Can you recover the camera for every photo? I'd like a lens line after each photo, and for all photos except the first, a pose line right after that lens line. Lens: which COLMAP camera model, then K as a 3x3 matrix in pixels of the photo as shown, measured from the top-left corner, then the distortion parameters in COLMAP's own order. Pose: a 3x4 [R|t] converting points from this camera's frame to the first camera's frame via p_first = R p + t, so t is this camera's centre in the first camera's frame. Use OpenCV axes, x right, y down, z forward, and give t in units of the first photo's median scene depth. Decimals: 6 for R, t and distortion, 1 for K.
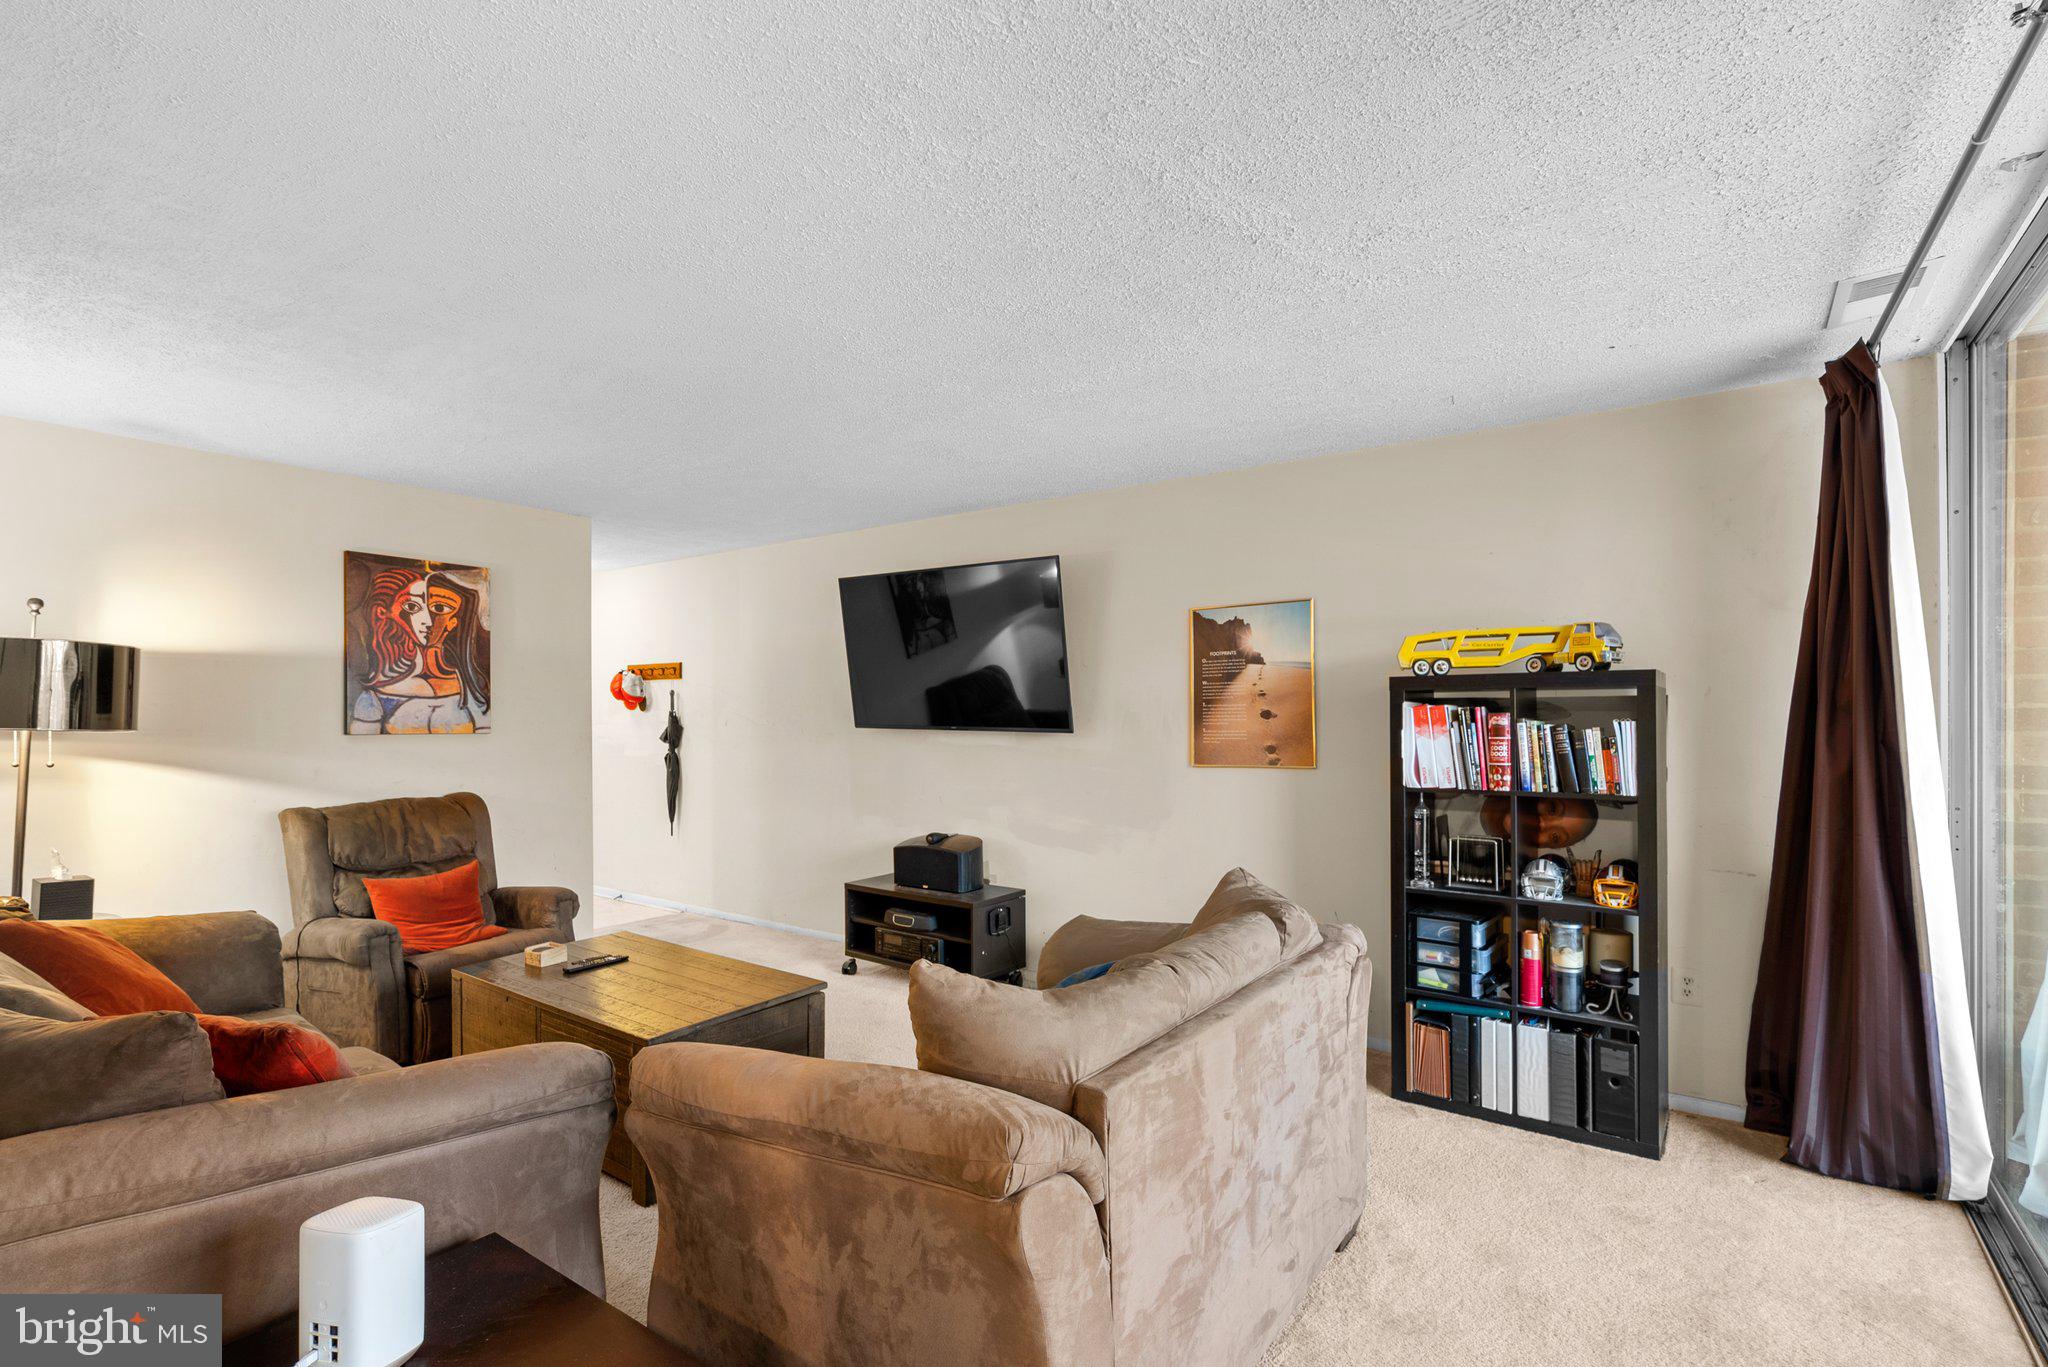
lens RADIAL K [[961.2, 0, 1030.1], [0, 961.2, 723.8], [0, 0, 1]] dist [-0.003517, 0.001684]
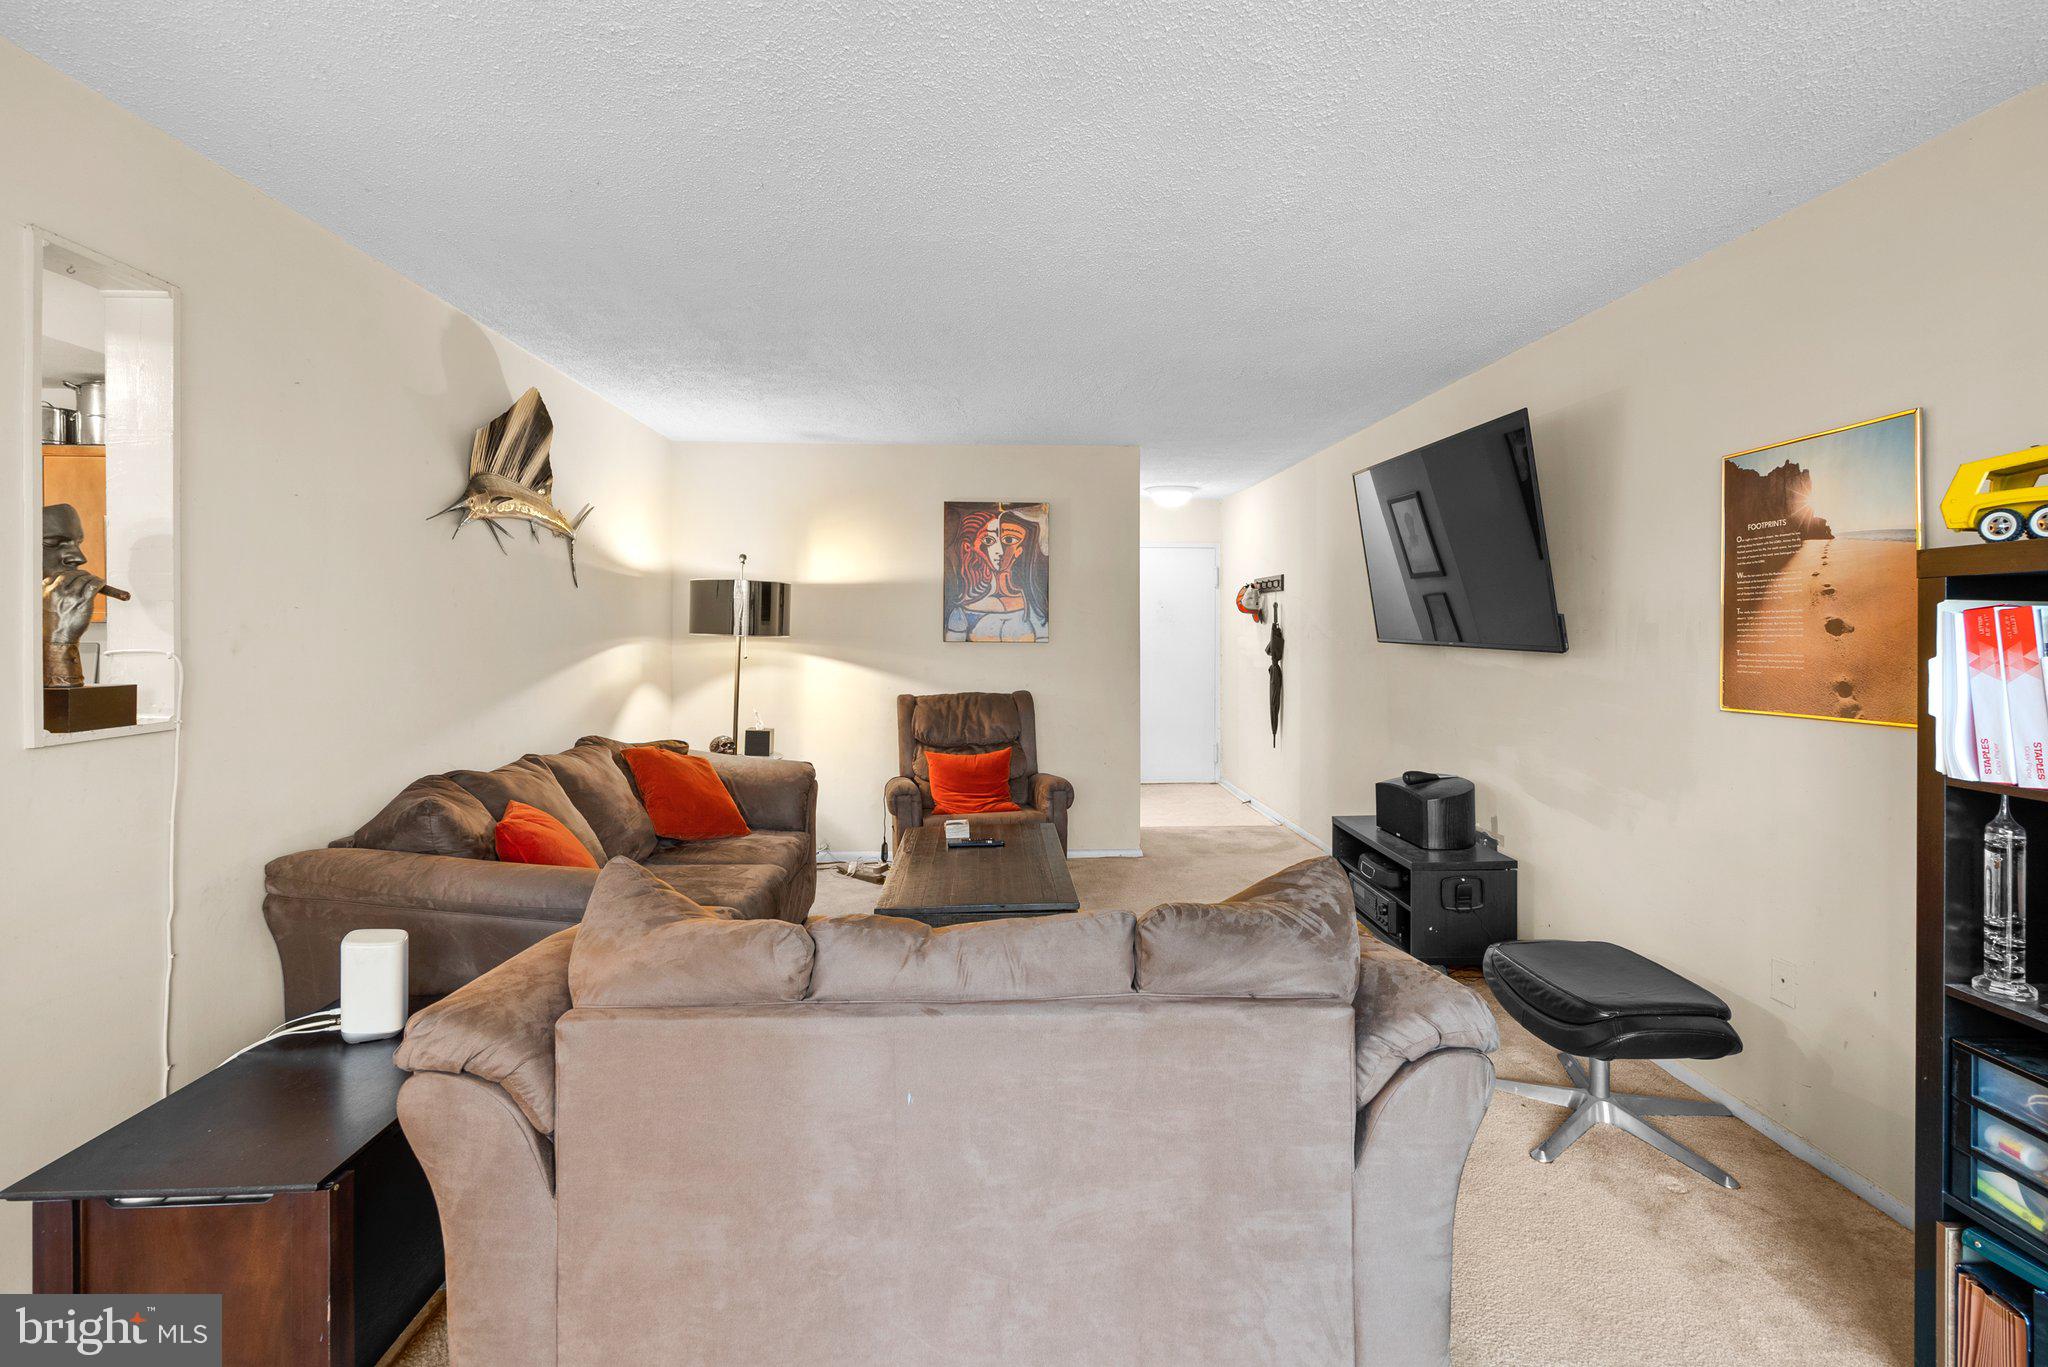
lens RADIAL K [[961.2, 0, 1023.2], [0, 961.2, 628.9], [0, 0, 1]] dist [-0.003517, 0.001684]
pose [[0.617245, 0.002637, -0.786767, 0.389480], [-0.009501, 0.999946, -0.004102, -0.001574], [0.786714, 0.010007, 0.617237, 0.270505]]
